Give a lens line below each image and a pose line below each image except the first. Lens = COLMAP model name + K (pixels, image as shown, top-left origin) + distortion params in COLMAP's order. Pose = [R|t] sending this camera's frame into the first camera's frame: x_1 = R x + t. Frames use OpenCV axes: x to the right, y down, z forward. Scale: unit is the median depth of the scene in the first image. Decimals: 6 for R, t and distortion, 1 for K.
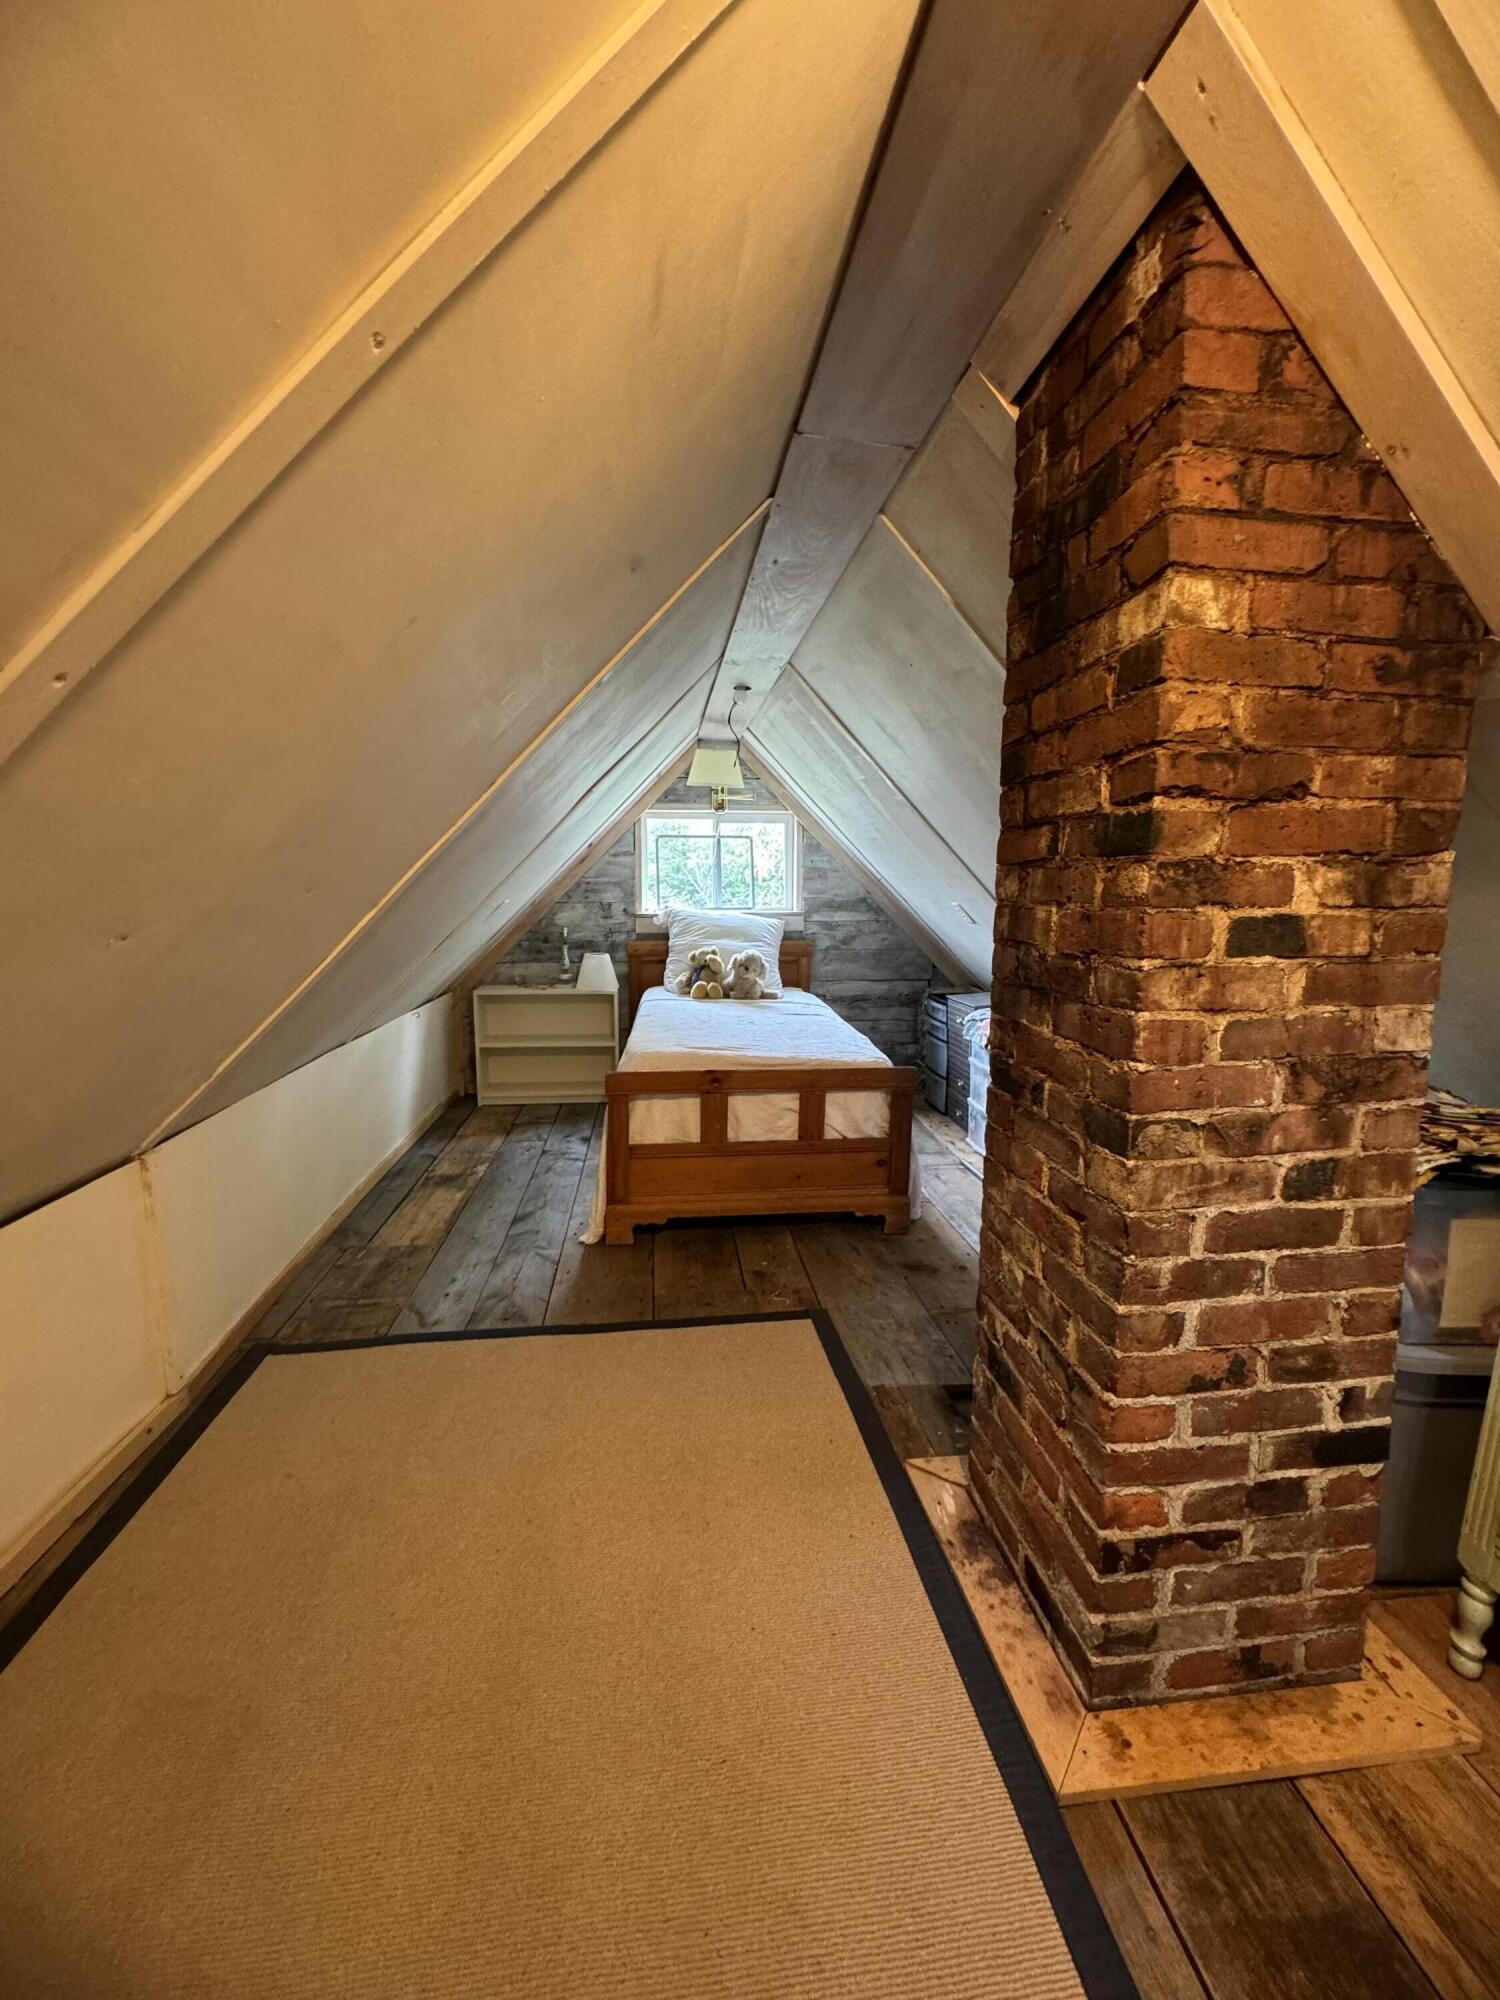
lens RADIAL K [[799.4, 0, 750.0], [0, 799.4, 1000.0], [0, 0, 1]] dist [0.002443, 0.000395]
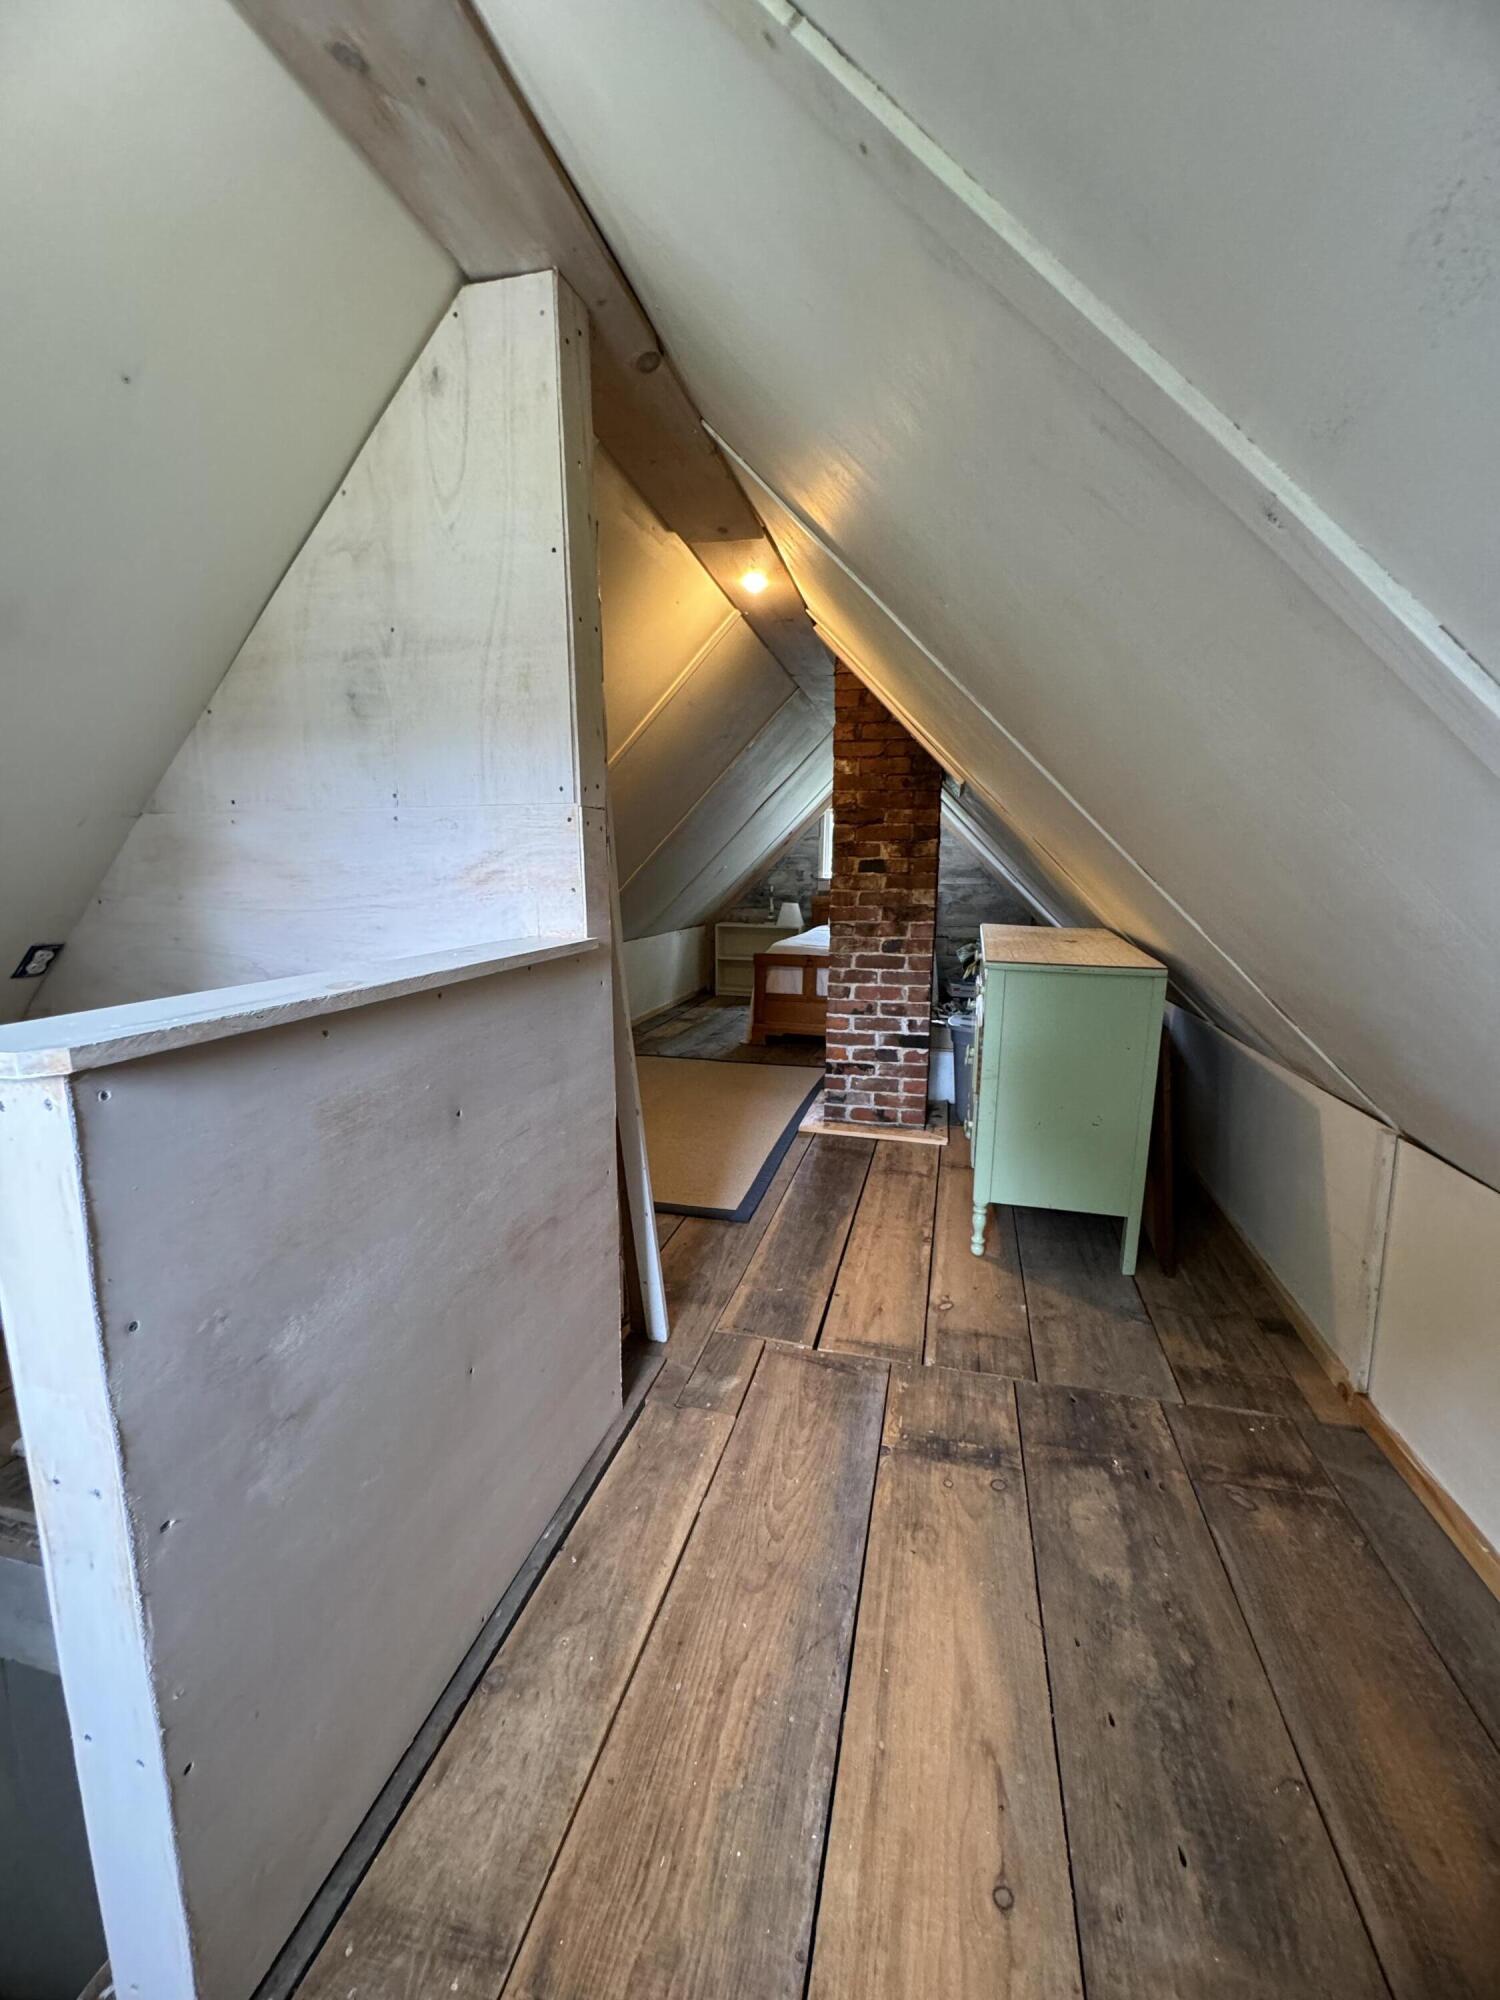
lens RADIAL K [[799.4, 0, 750.0], [0, 799.4, 1000.0], [0, 0, 1]] dist [0.002443, 0.000395]
pose [[0.930780, 0.059518, -0.360702, 1.270445], [-0.051422, 0.998164, 0.032011, 0.349802], [0.361945, -0.011248, 0.932131, -2.003123]]
